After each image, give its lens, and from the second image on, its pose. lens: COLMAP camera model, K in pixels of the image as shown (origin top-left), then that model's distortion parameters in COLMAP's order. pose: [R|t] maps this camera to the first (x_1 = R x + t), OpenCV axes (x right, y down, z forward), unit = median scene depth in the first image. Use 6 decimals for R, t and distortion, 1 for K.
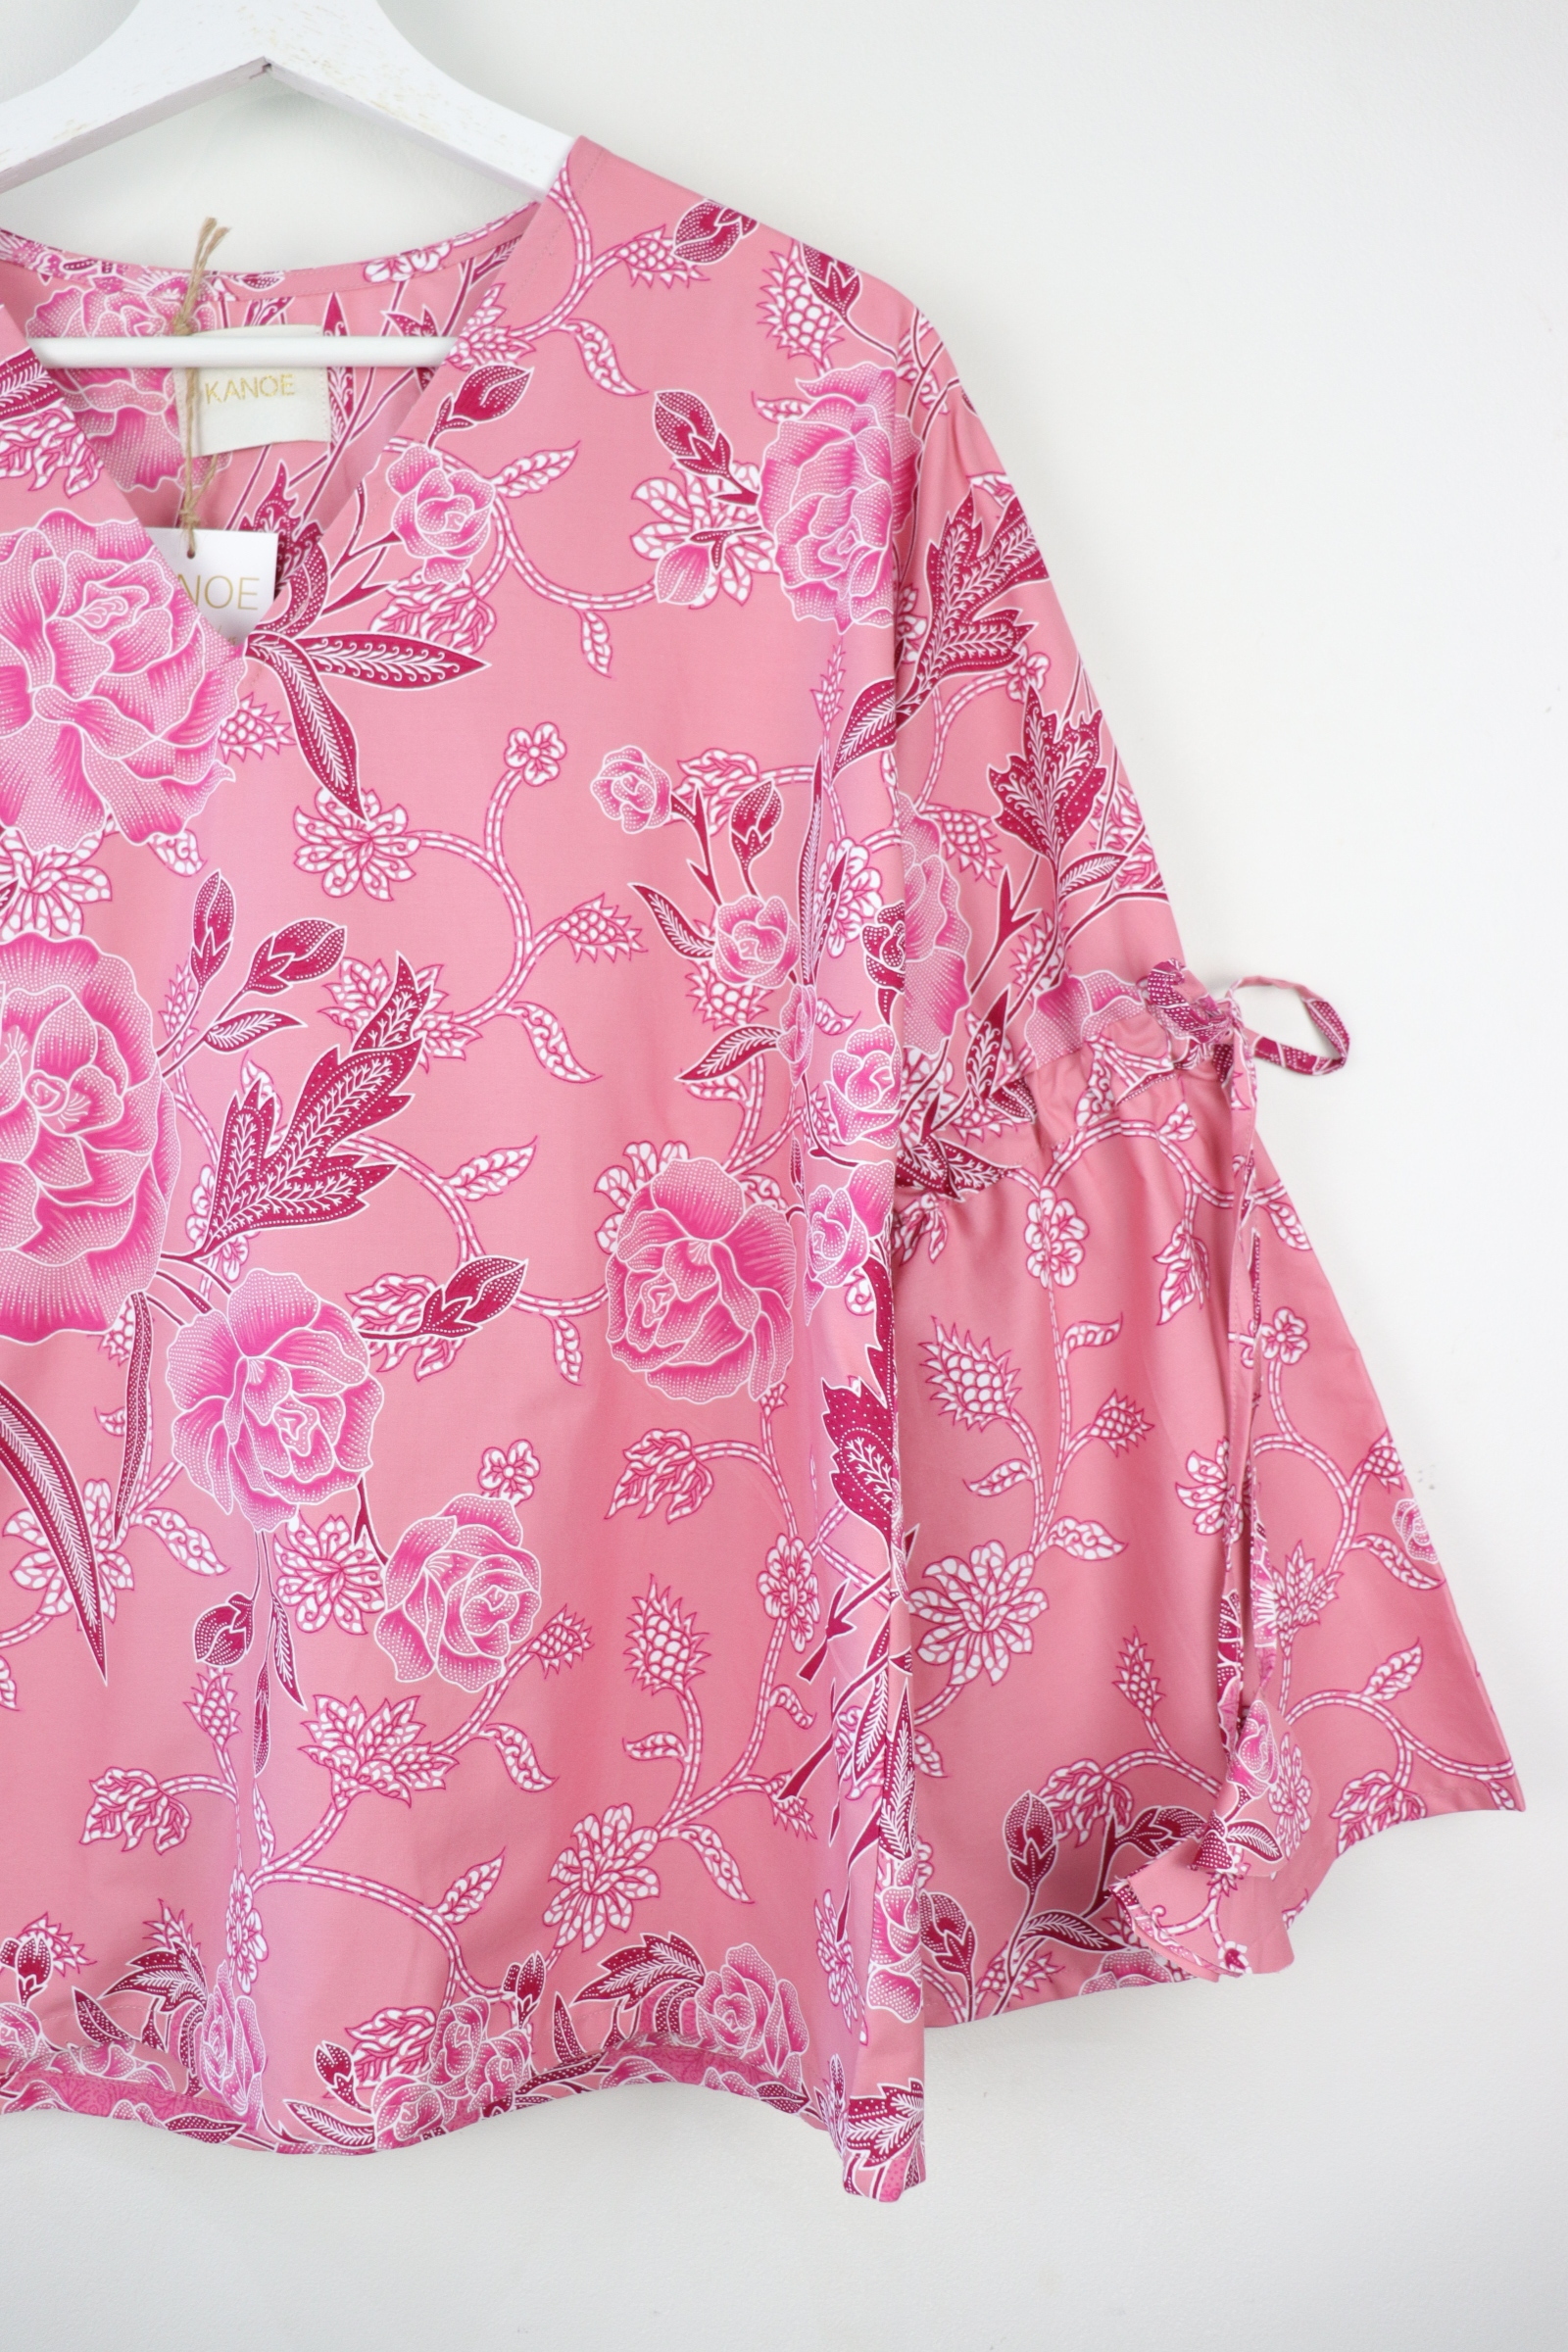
lens RADIAL K [[1927.9, 0, 774.1], [0, 1927.9, 1169.2], [0, 0, 1]] dist [-0.181331, 0.163570]
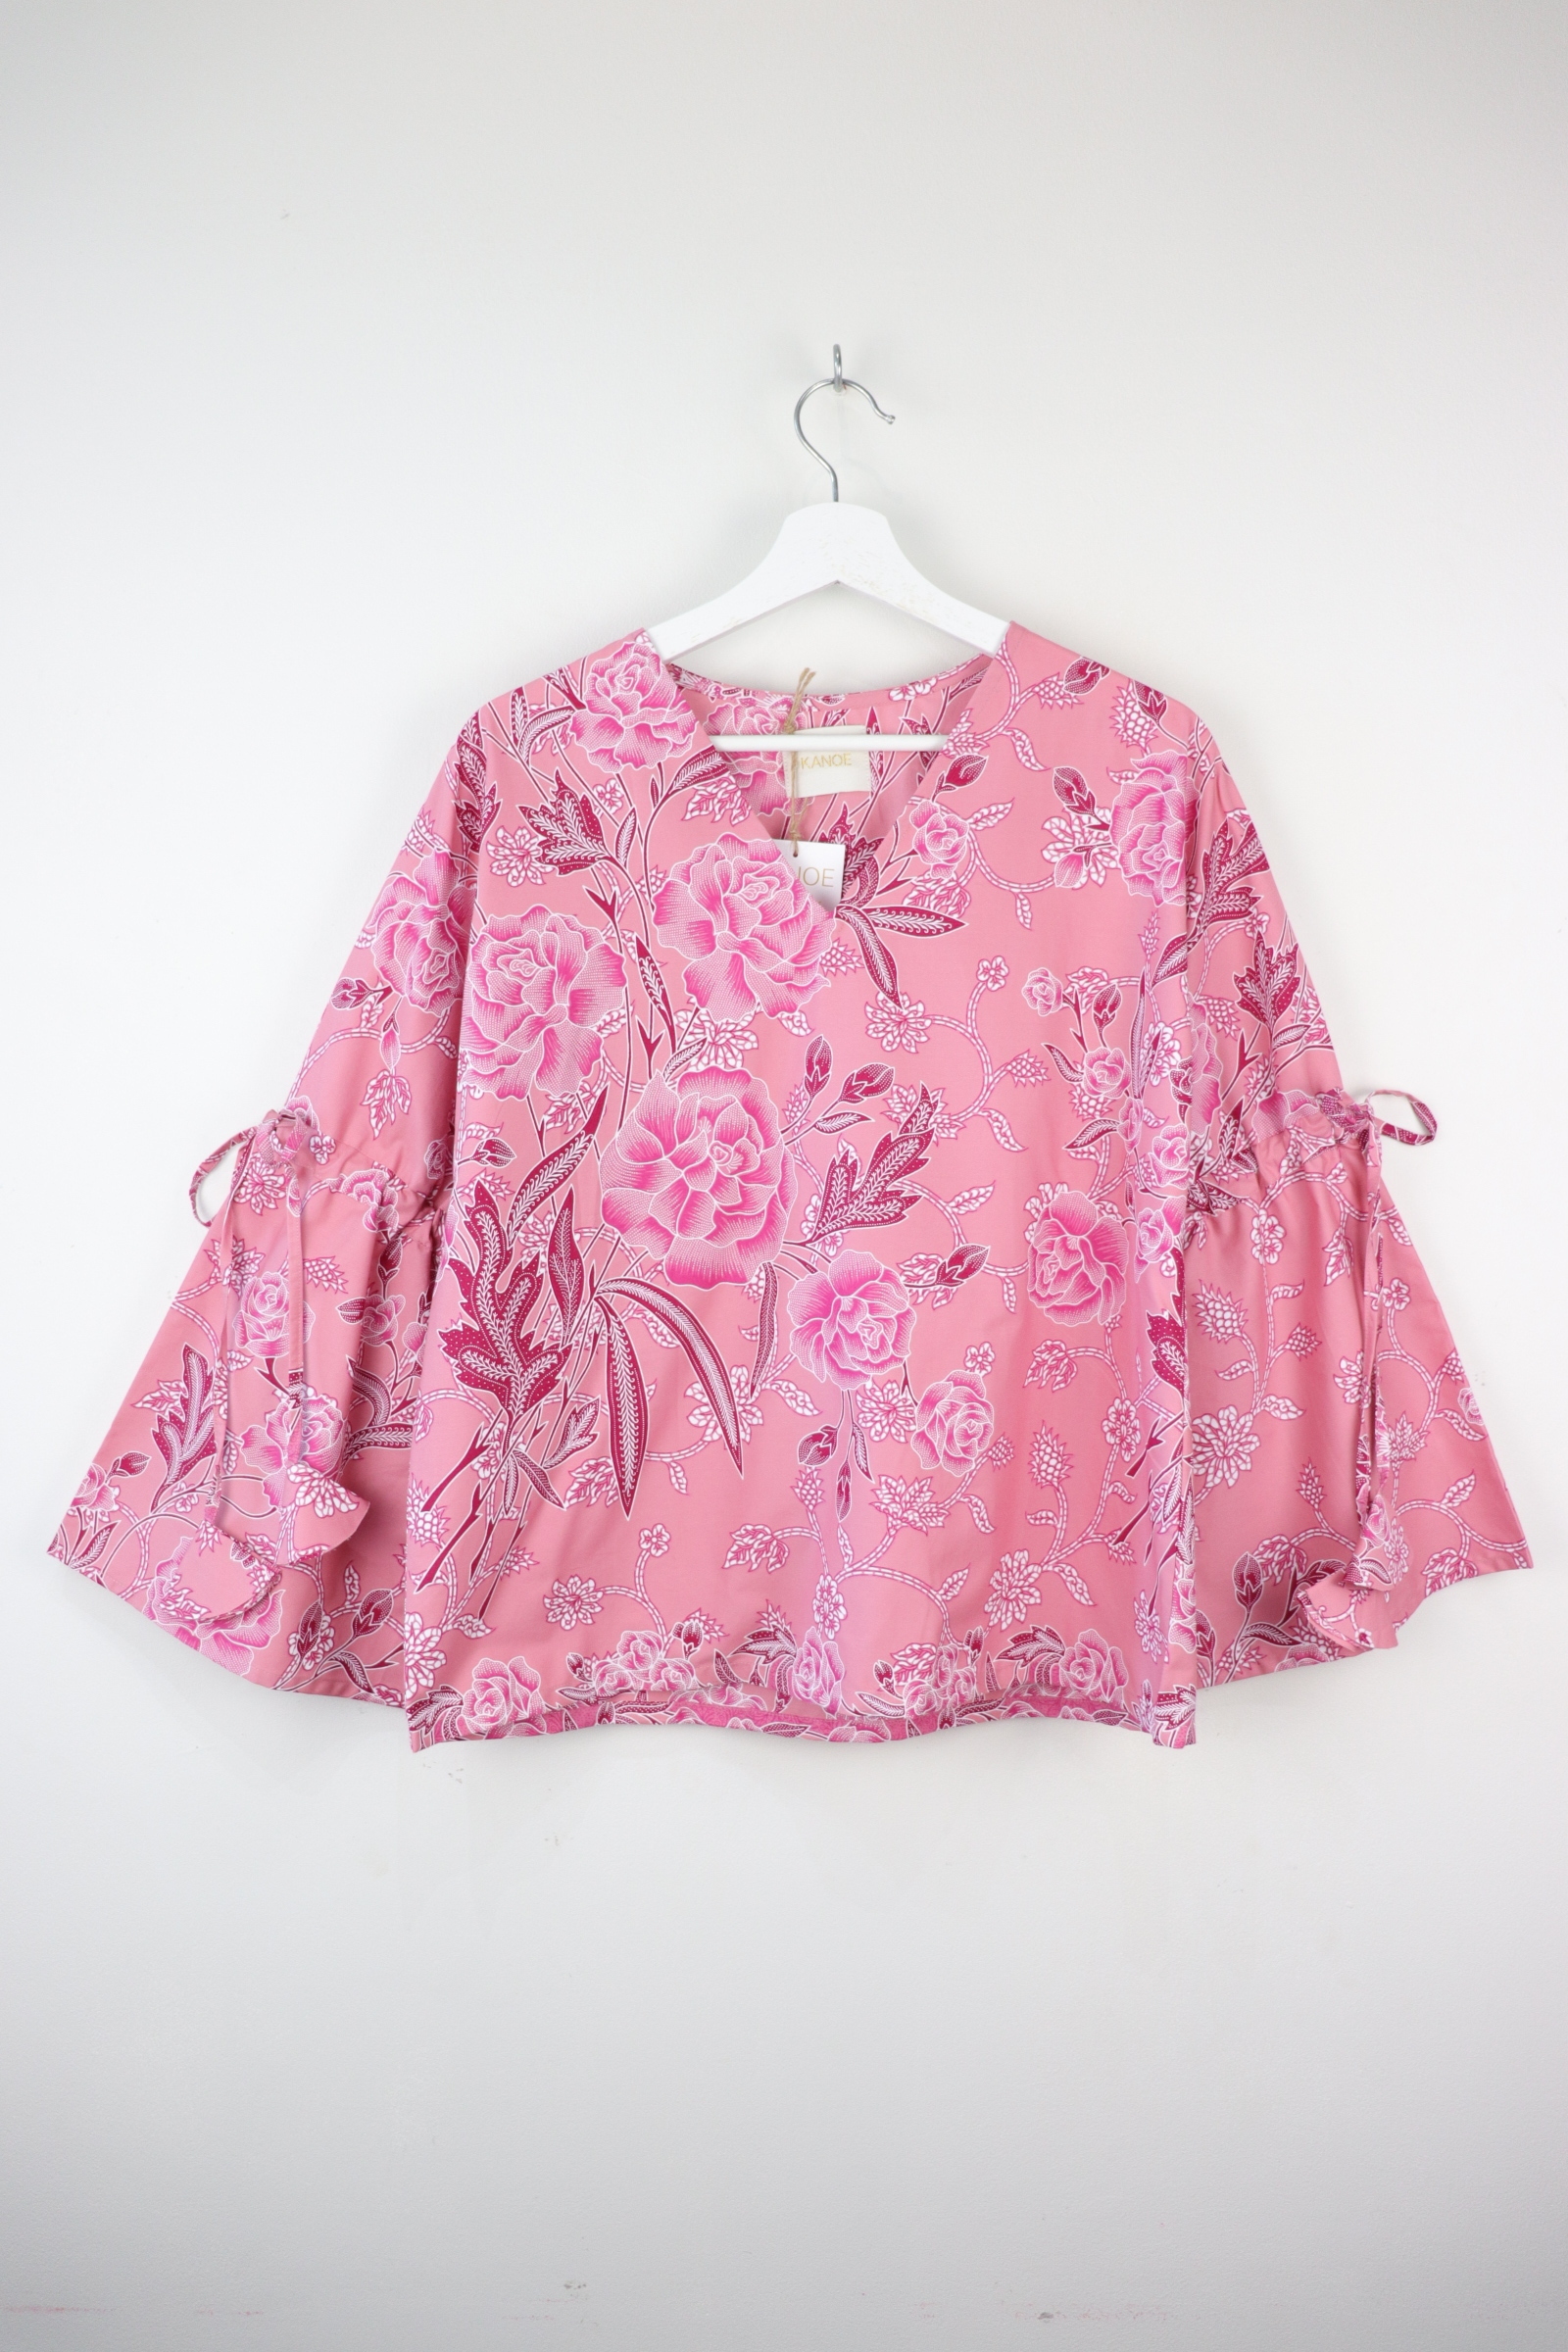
lens RADIAL K [[1927.9, 0, 774.1], [0, 1927.9, 1169.2], [0, 0, 1]] dist [-0.181331, 0.163570]
pose [[0.997229, 0.009654, -0.073769, -0.192261], [-0.009036, 0.999921, 0.008704, -0.040885], [0.073847, -0.008013, 0.997237, -0.851452]]
